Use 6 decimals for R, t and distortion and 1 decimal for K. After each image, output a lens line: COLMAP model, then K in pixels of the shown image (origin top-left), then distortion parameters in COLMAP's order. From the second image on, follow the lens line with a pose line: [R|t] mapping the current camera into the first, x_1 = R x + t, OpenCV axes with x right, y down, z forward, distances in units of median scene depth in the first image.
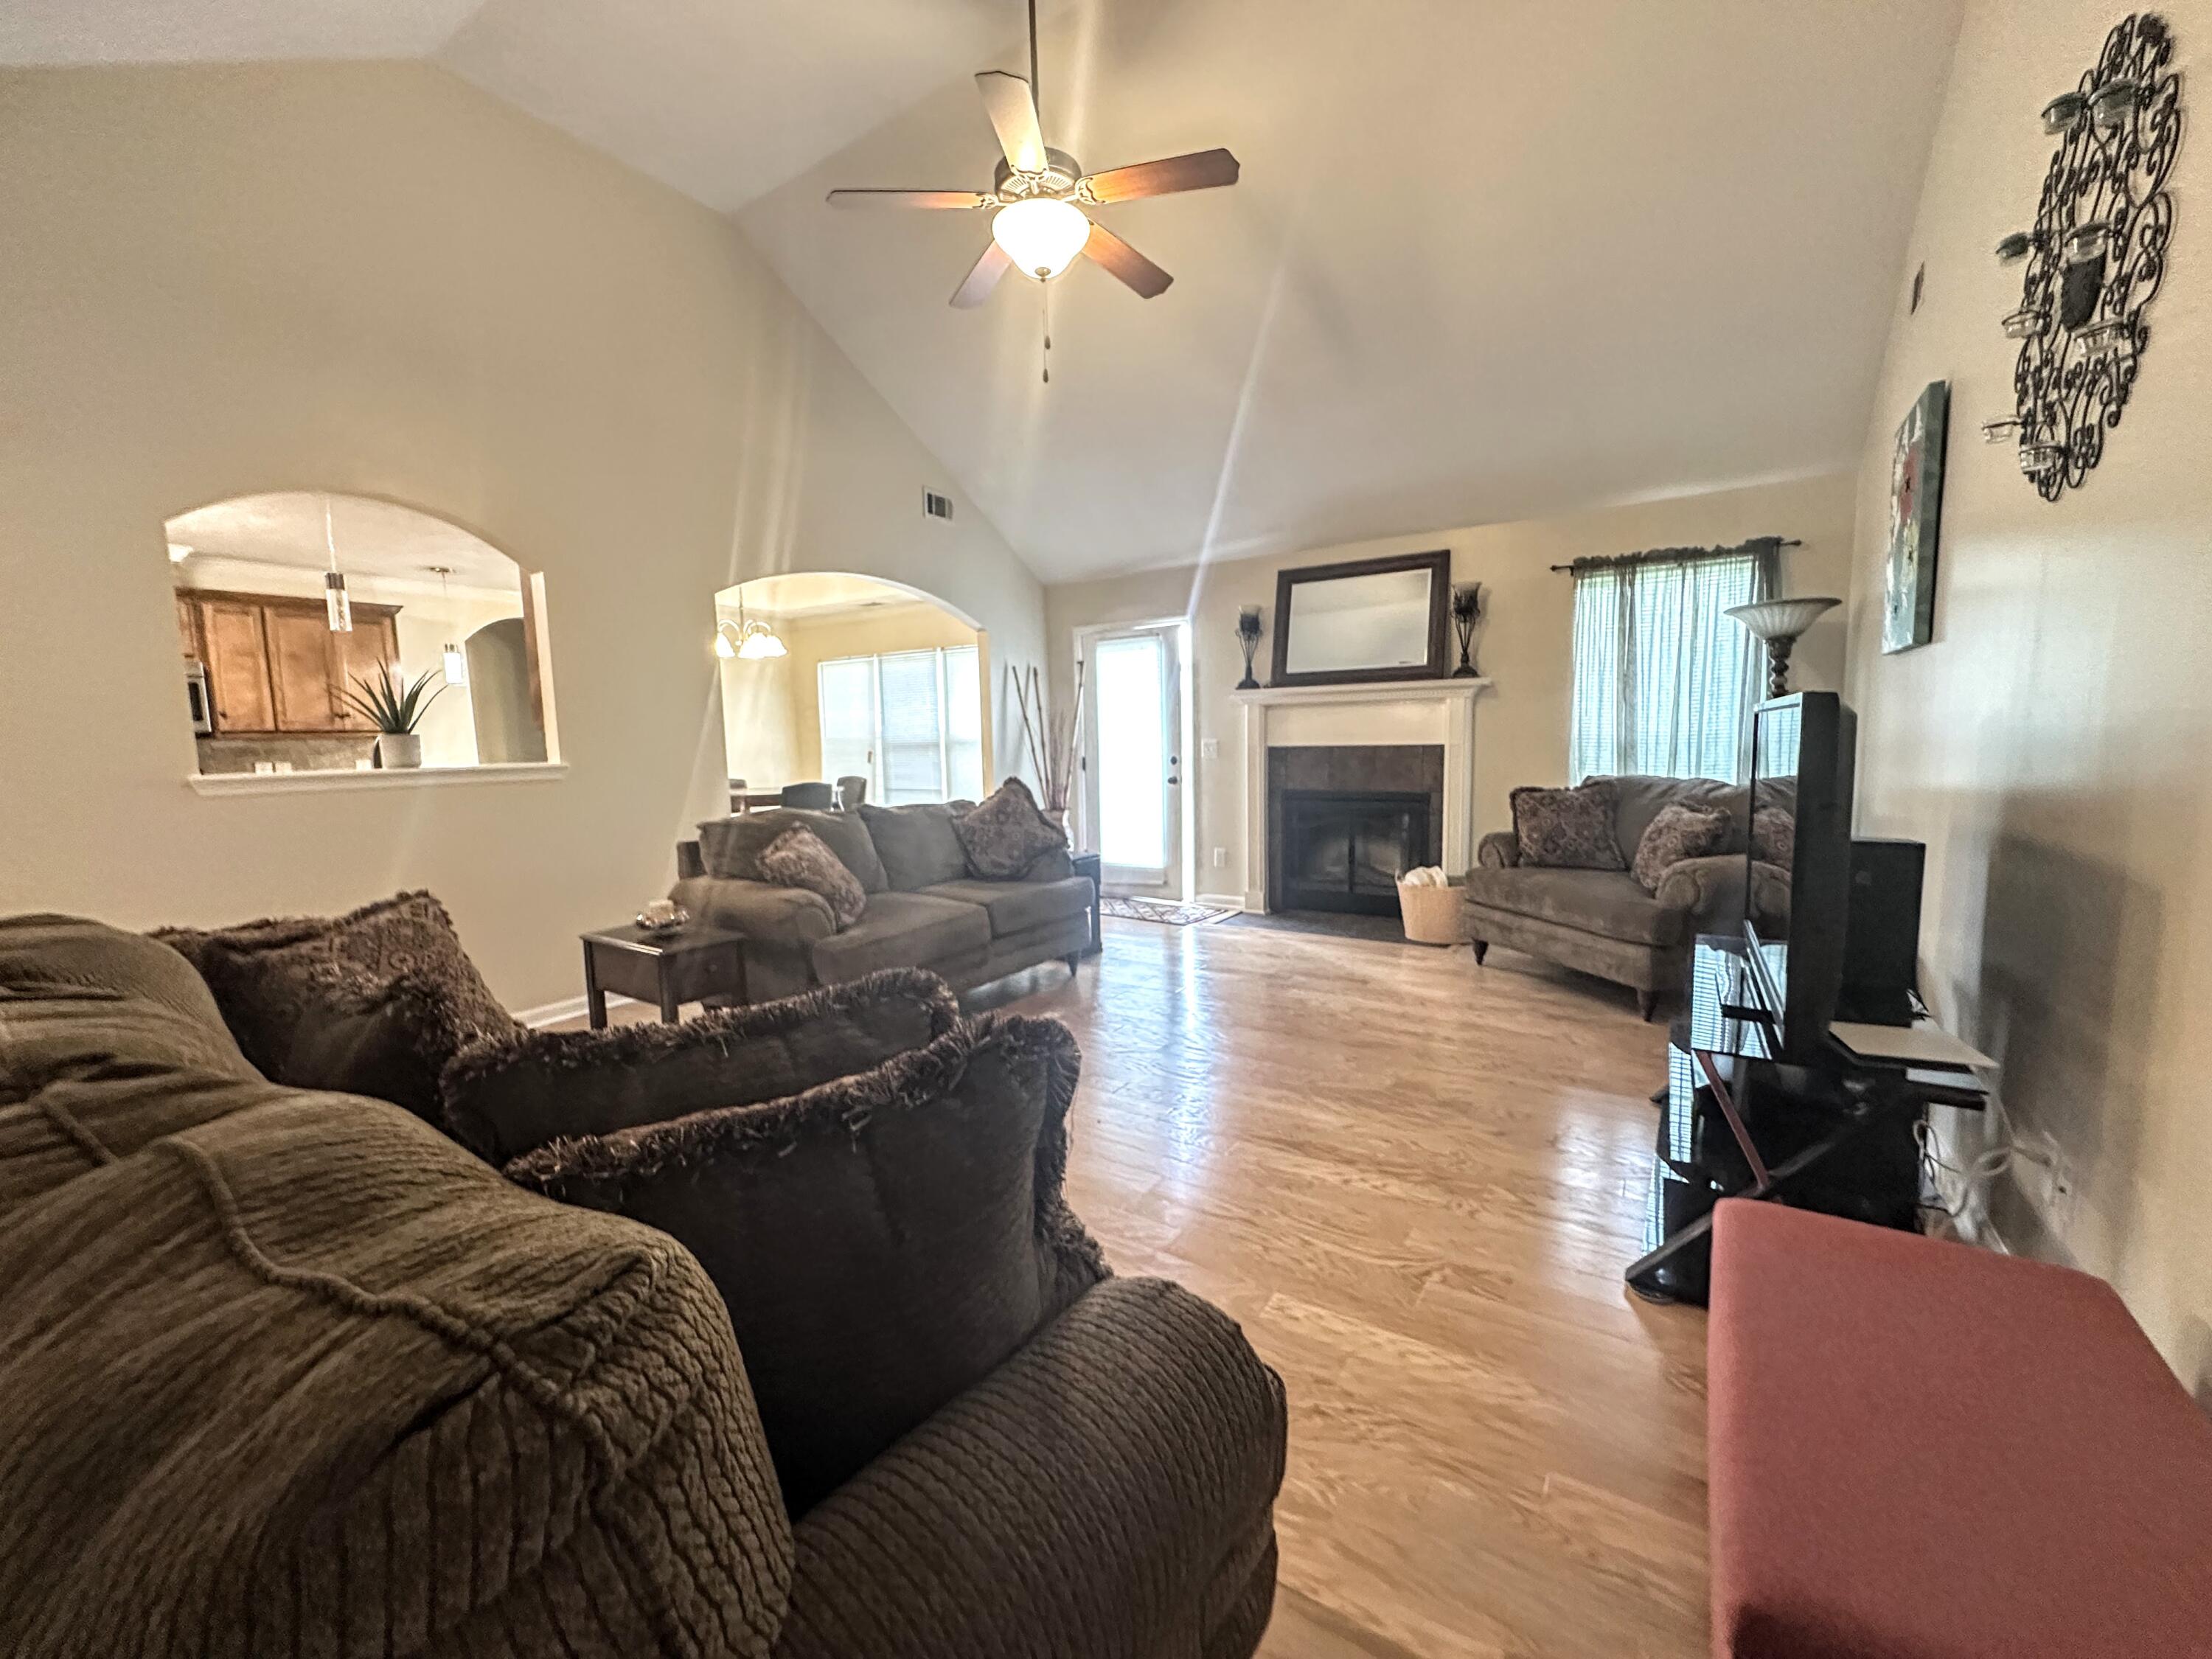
lens RADIAL K [[884.5, 0, 1111.9], [0, 884.5, 828.4], [0, 0, 1]] dist [-0.005431, 0.000628]
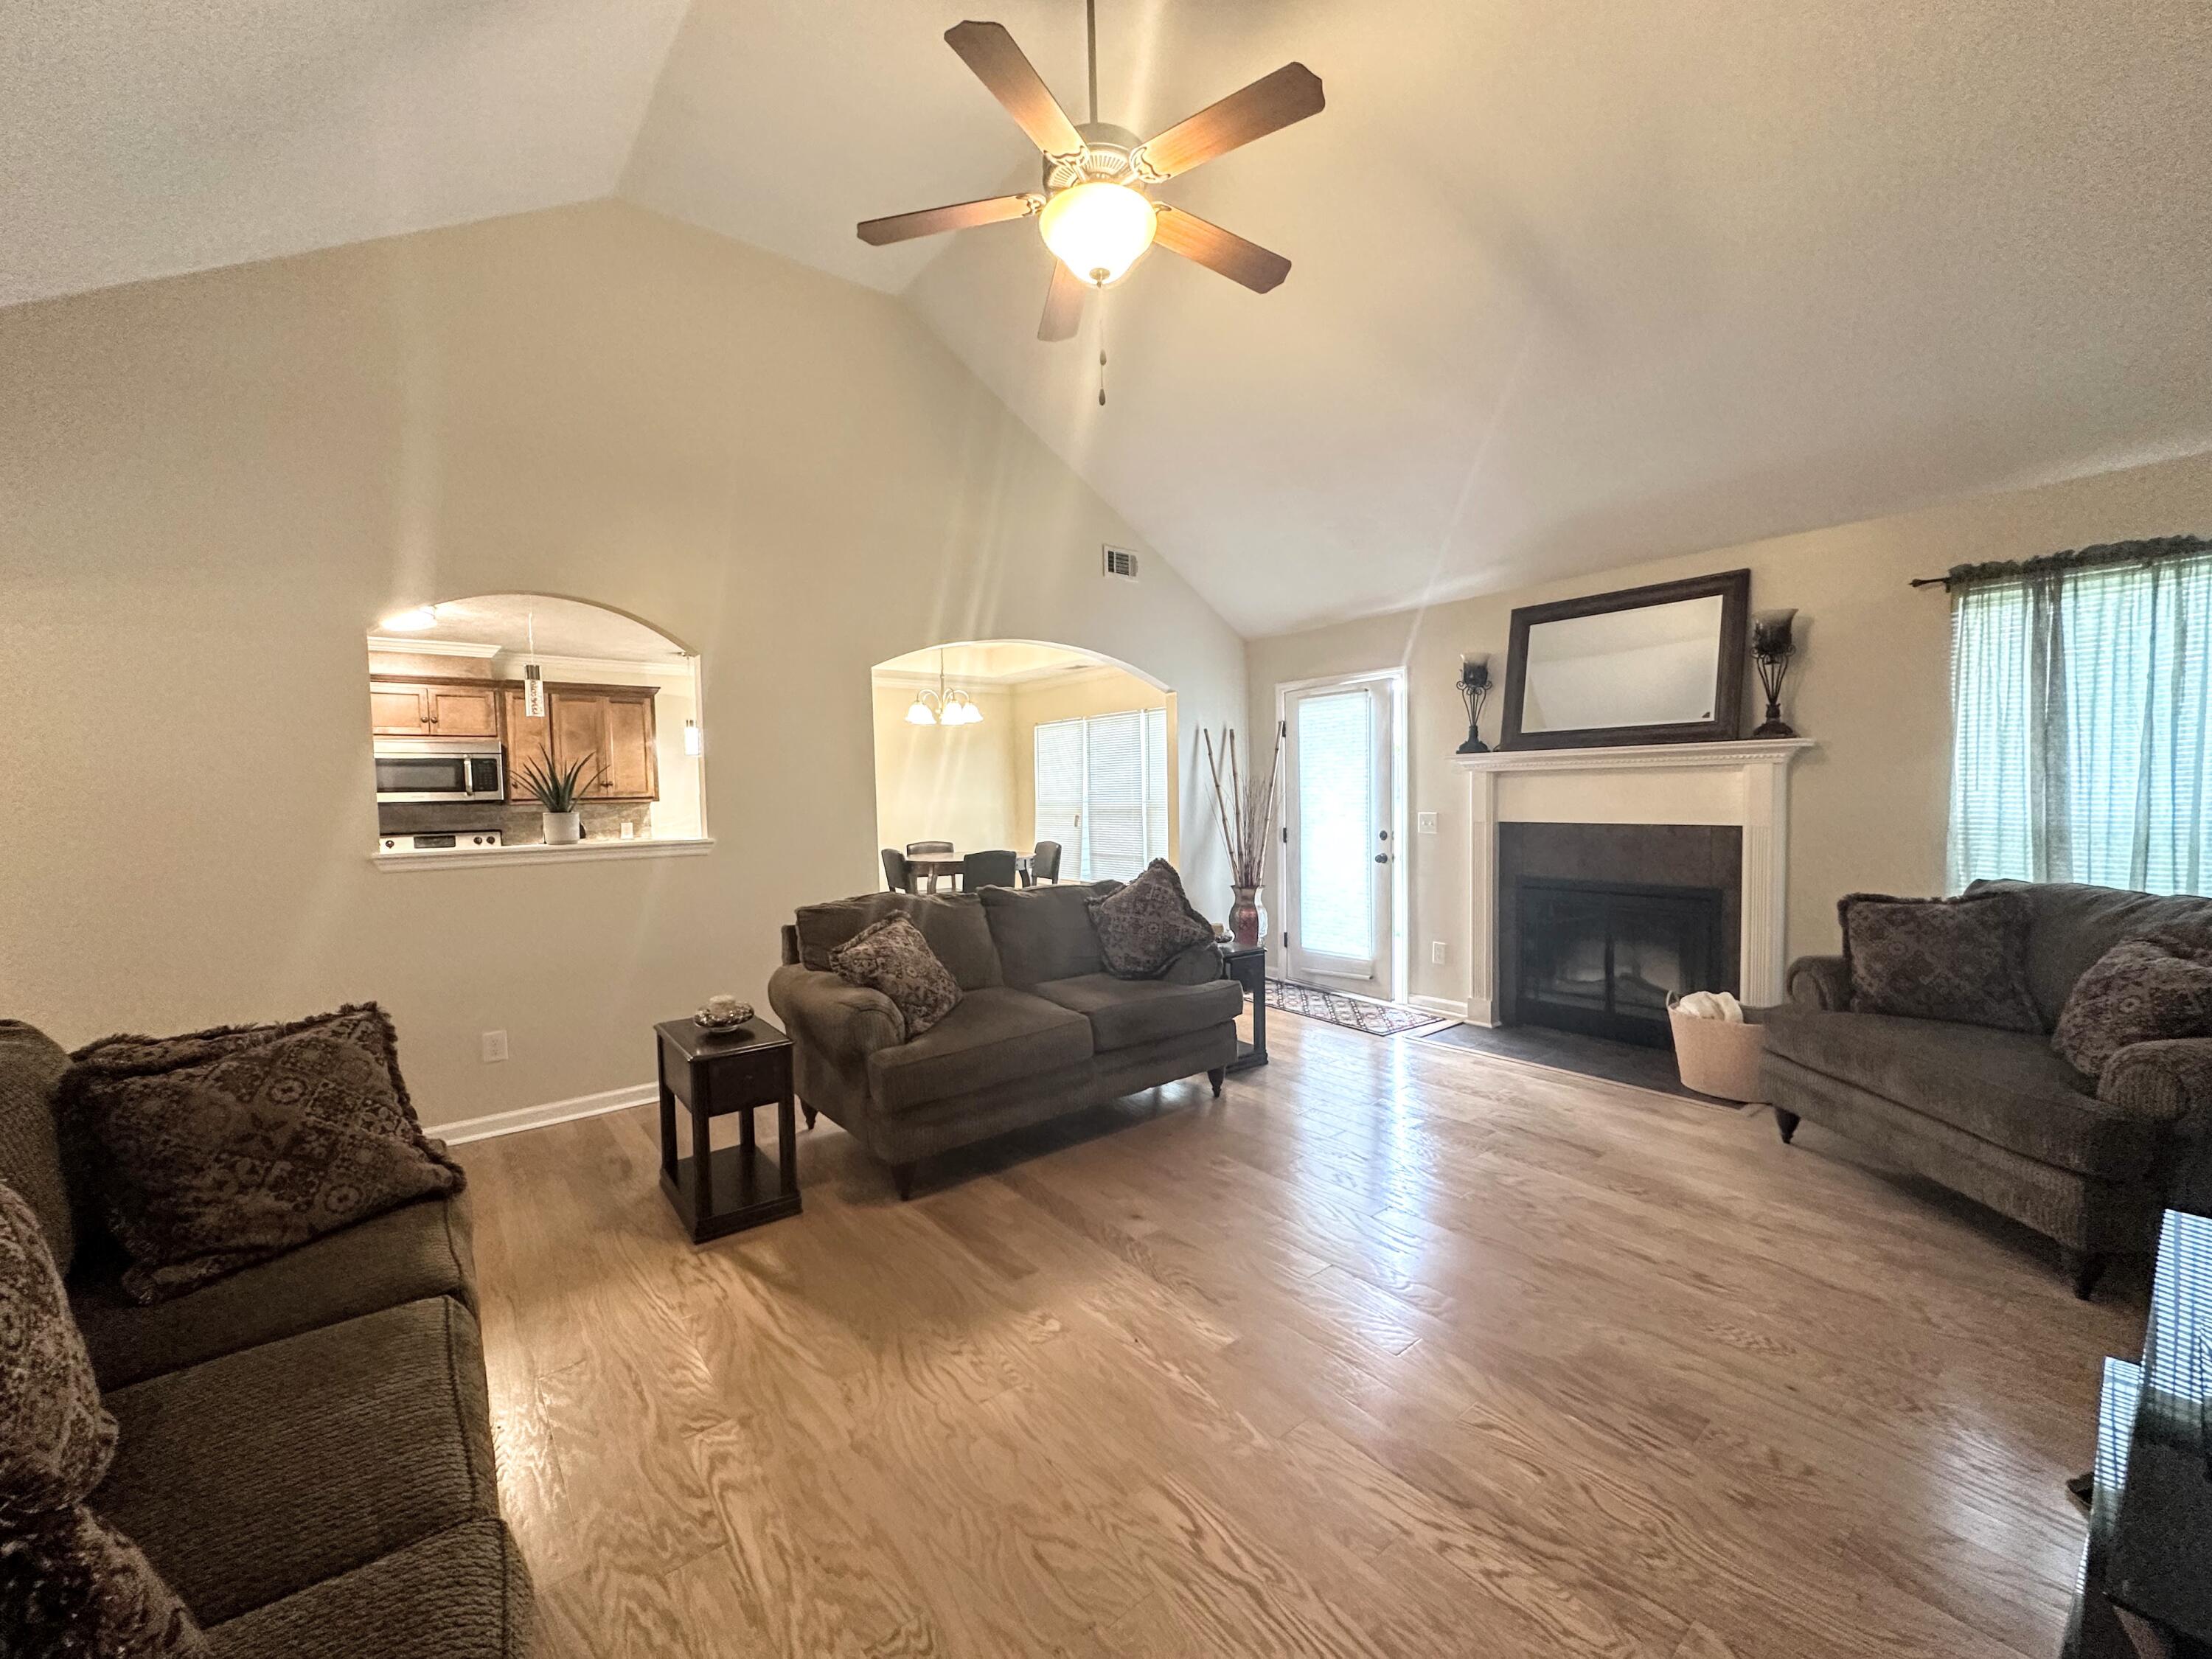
lens RADIAL K [[884.5, 0, 1103.6], [0, 884.5, 831.2], [0, 0, 1]] dist [-0.005431, 0.000628]
pose [[0.949058, 0.017906, -0.314593, 0.109181], [-0.034942, 0.998207, -0.048596, -0.039602], [0.313158, 0.057113, 0.947982, 0.139416]]
